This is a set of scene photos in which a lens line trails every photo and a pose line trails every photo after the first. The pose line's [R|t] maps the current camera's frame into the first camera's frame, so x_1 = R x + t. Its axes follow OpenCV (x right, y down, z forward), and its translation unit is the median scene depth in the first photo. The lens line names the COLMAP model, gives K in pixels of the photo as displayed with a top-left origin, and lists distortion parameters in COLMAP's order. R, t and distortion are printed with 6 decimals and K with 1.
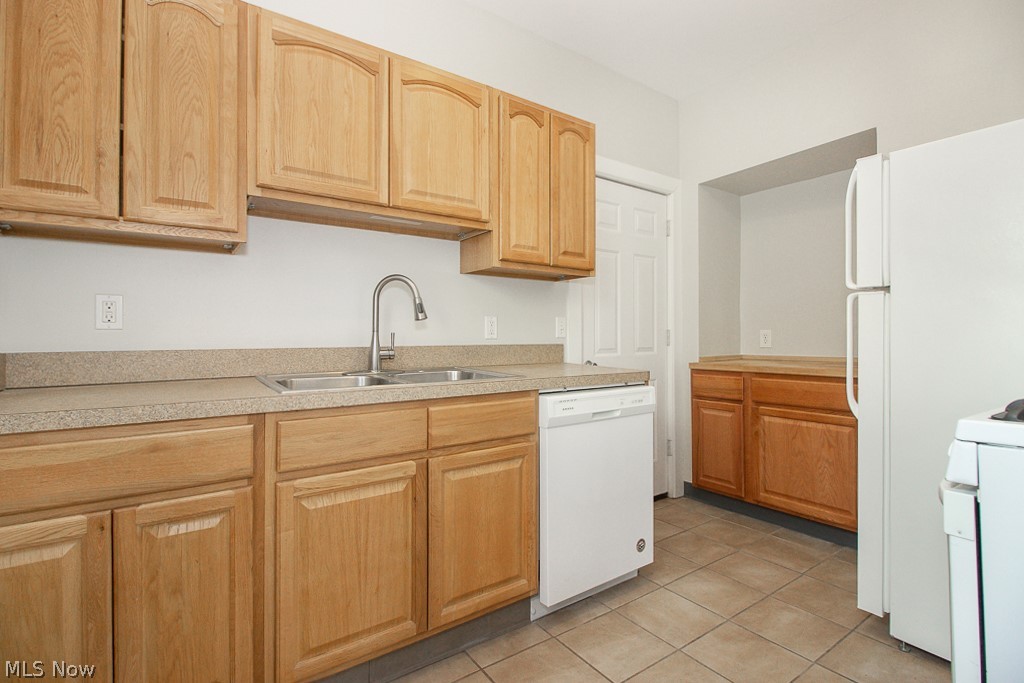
lens RADIAL K [[481.3, 0, 514.4], [0, 481.3, 330.9], [0, 0, 1]] dist [0.013047, -0.006984]
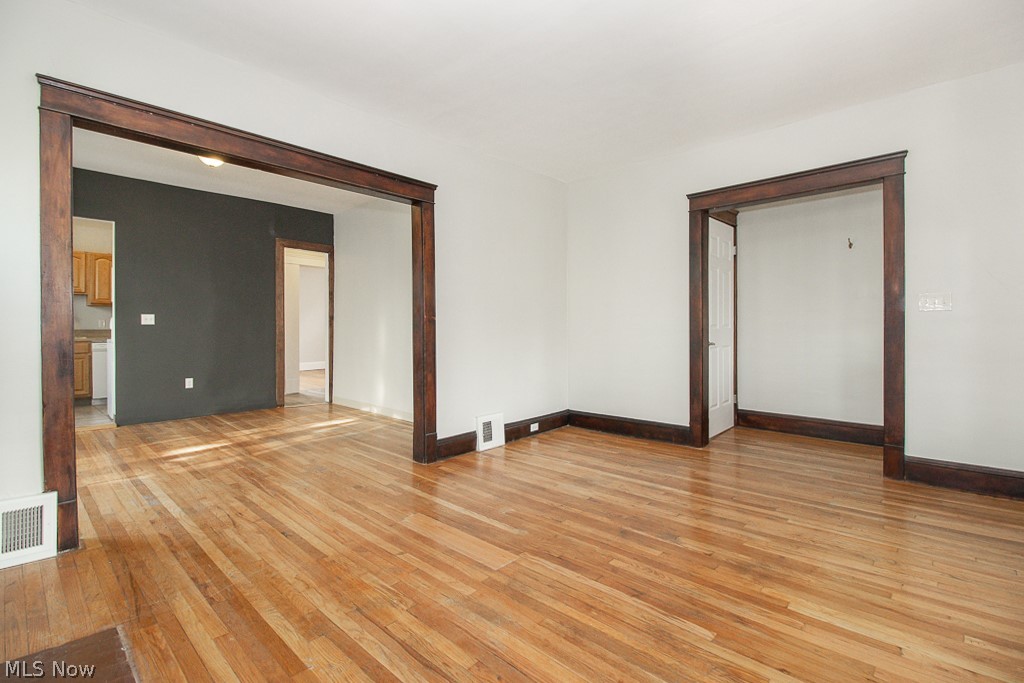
lens RADIAL K [[481.3, 0, 514.1], [0, 481.3, 327.9], [0, 0, 1]] dist [0.013047, -0.006984]
pose [[0.980430, 0.004133, 0.196827, 2.554105], [-0.006846, 0.999891, 0.013101, -0.049127], [-0.196751, -0.014192, 0.980351, -3.348010]]
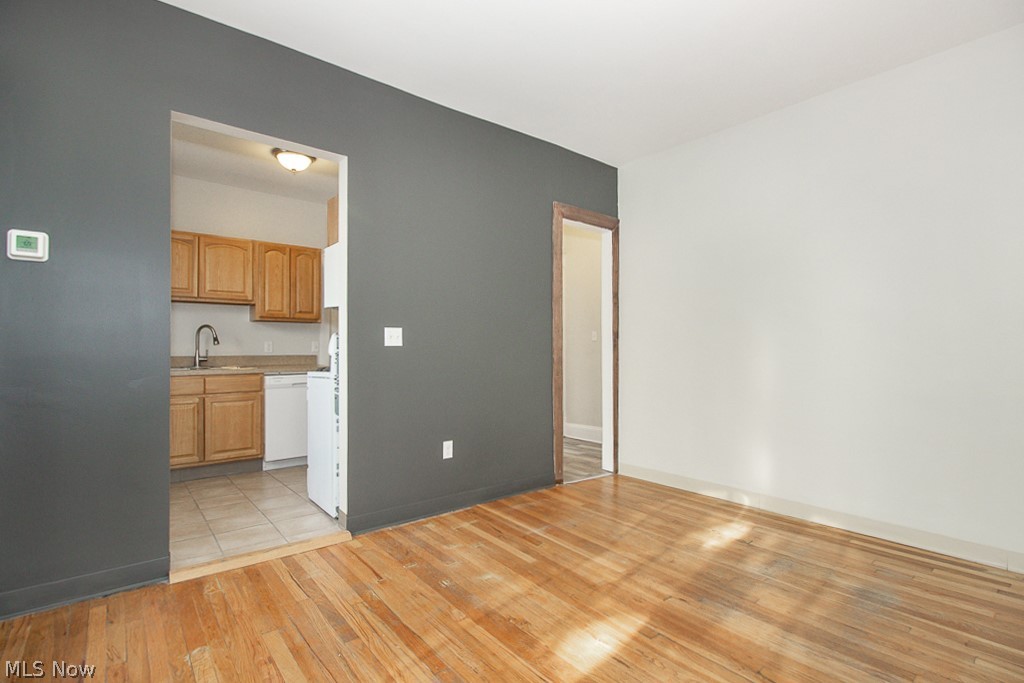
lens RADIAL K [[481.3, 0, 508.5], [0, 481.3, 345.2], [0, 0, 1]] dist [0.013047, -0.006984]
pose [[0.997297, -0.000465, 0.073470, 1.127100], [0.000612, 0.999998, -0.001982, -0.013022], [-0.073469, 0.002022, 0.997295, -1.550759]]
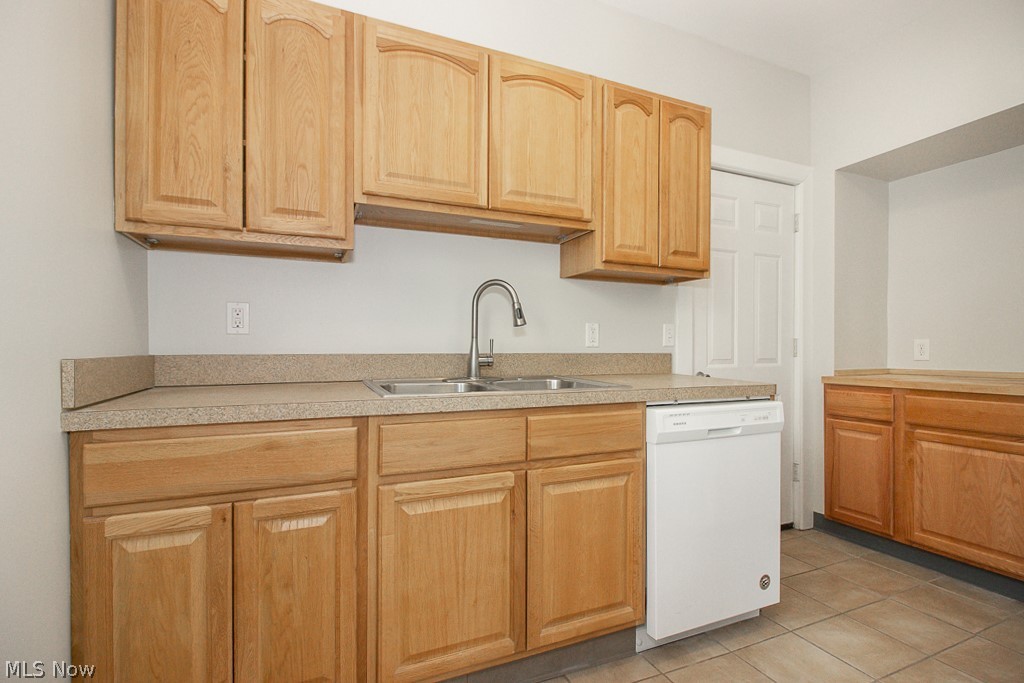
lens RADIAL K [[481.3, 0, 513.5], [0, 481.3, 346.0], [0, 0, 1]] dist [0.013047, -0.006984]
pose [[0.979333, 0.004813, -0.202199, -0.012139], [-0.003143, 0.999958, 0.008580, 0.010338], [0.202232, -0.007767, 0.979307, 0.056984]]
